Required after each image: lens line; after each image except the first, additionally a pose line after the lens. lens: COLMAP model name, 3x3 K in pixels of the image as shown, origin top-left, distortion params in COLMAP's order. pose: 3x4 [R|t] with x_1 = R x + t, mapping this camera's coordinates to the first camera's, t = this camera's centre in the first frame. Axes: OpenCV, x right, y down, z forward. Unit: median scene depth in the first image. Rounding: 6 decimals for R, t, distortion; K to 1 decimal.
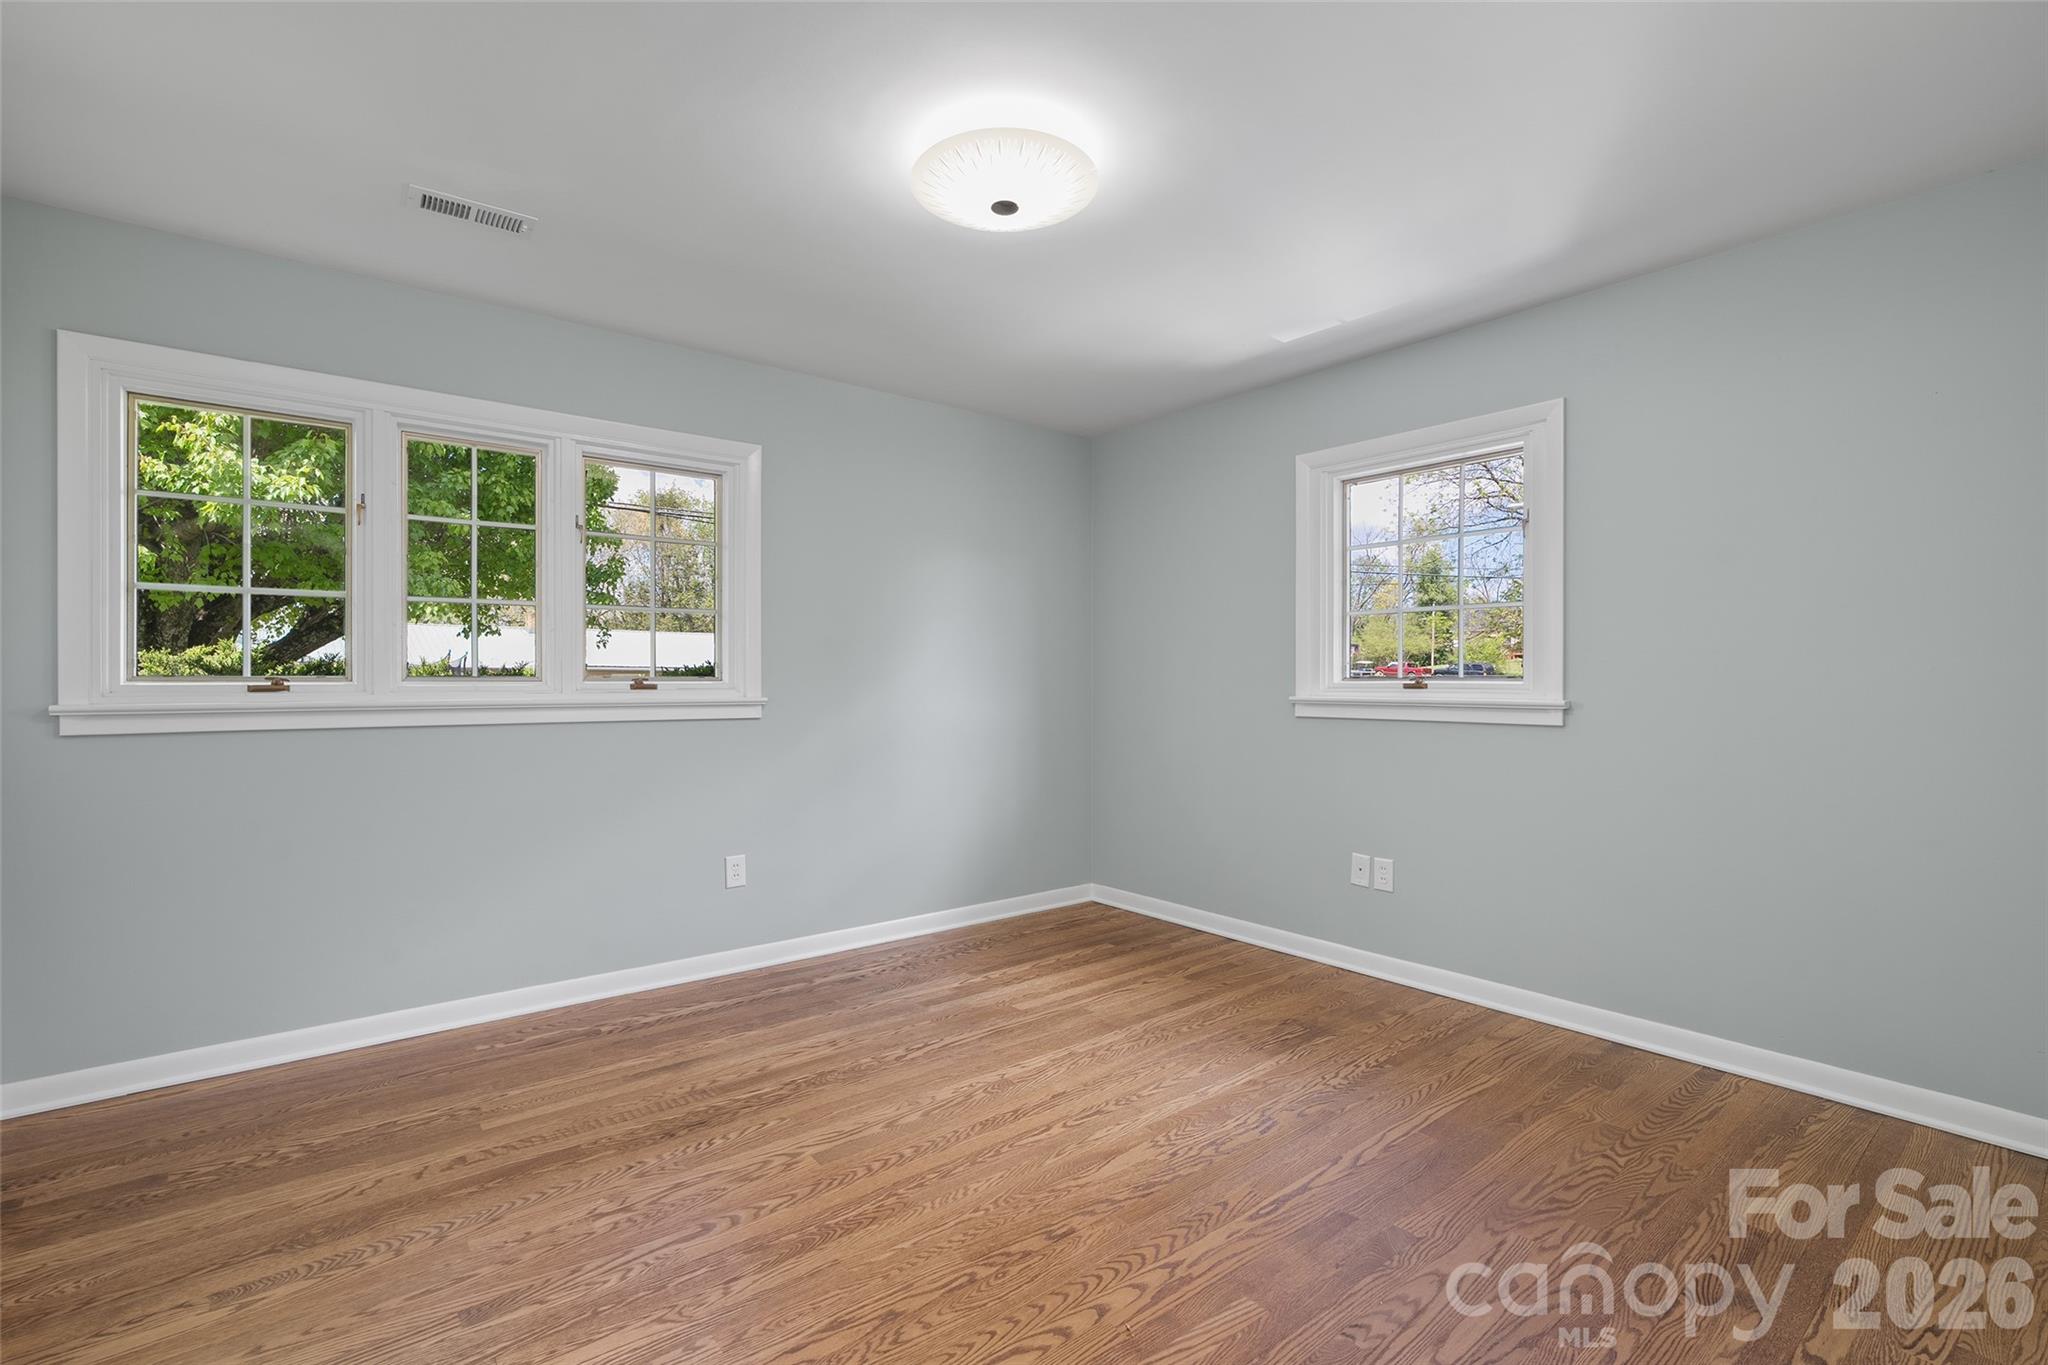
lens RADIAL K [[930.1, 0, 1025.2], [0, 930.1, 680.8], [0, 0, 1]] dist [-0.006112, 0.003312]
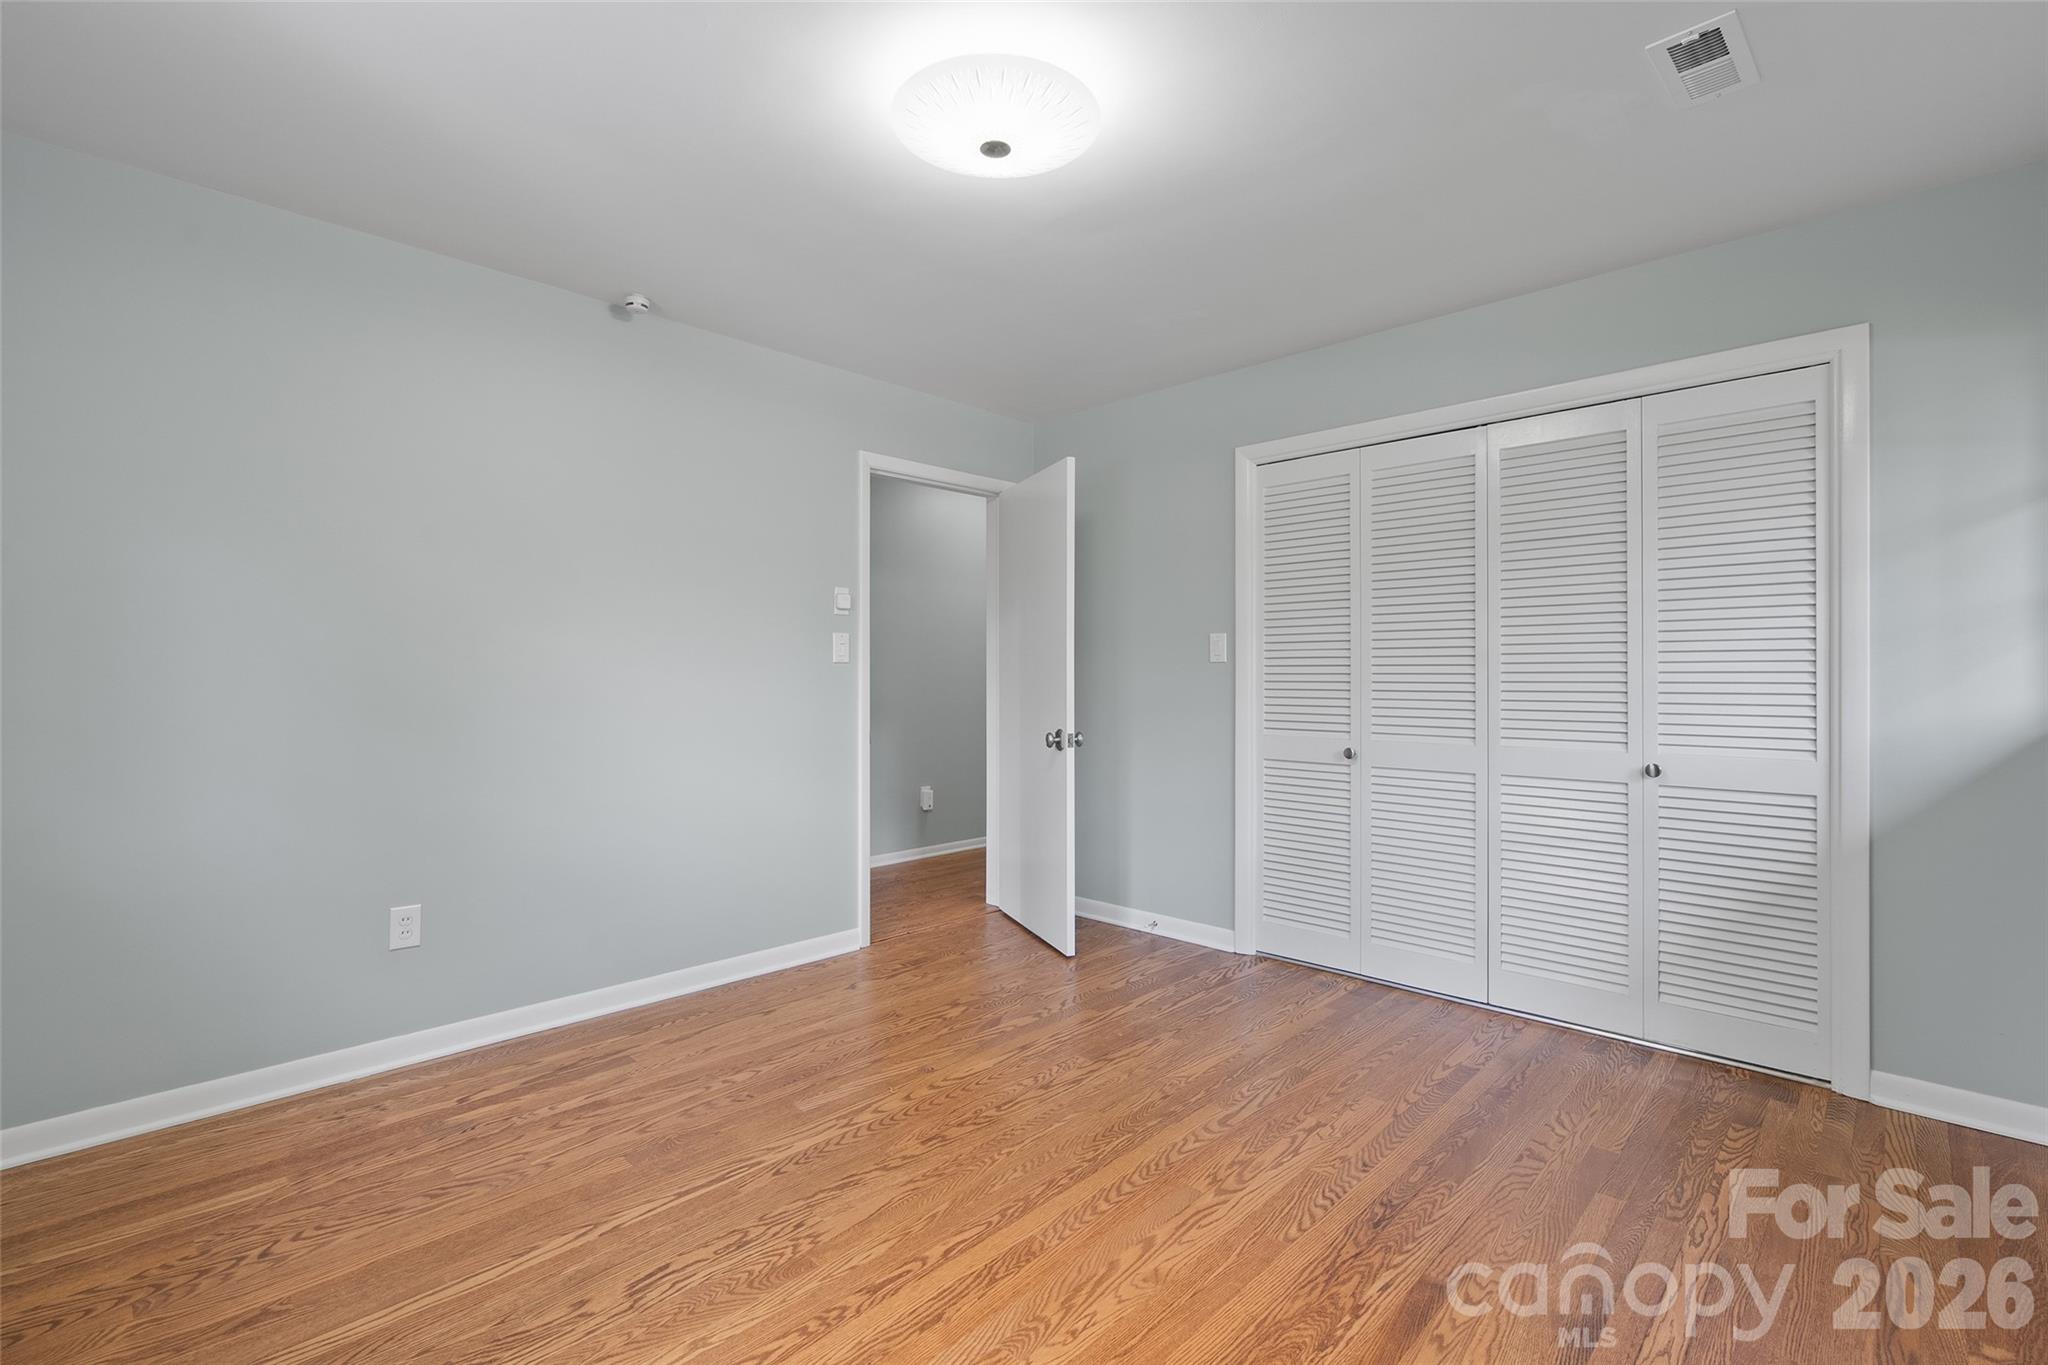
lens RADIAL K [[930.1, 0, 1024.1], [0, 930.1, 682.0], [0, 0, 1]] dist [-0.006112, 0.003312]
pose [[-0.992872, 0.000113, -0.119188, 0.059300], [-0.000330, 0.999993, 0.003700, 0.002180], [0.119188, 0.003713, -0.992865, 2.012399]]
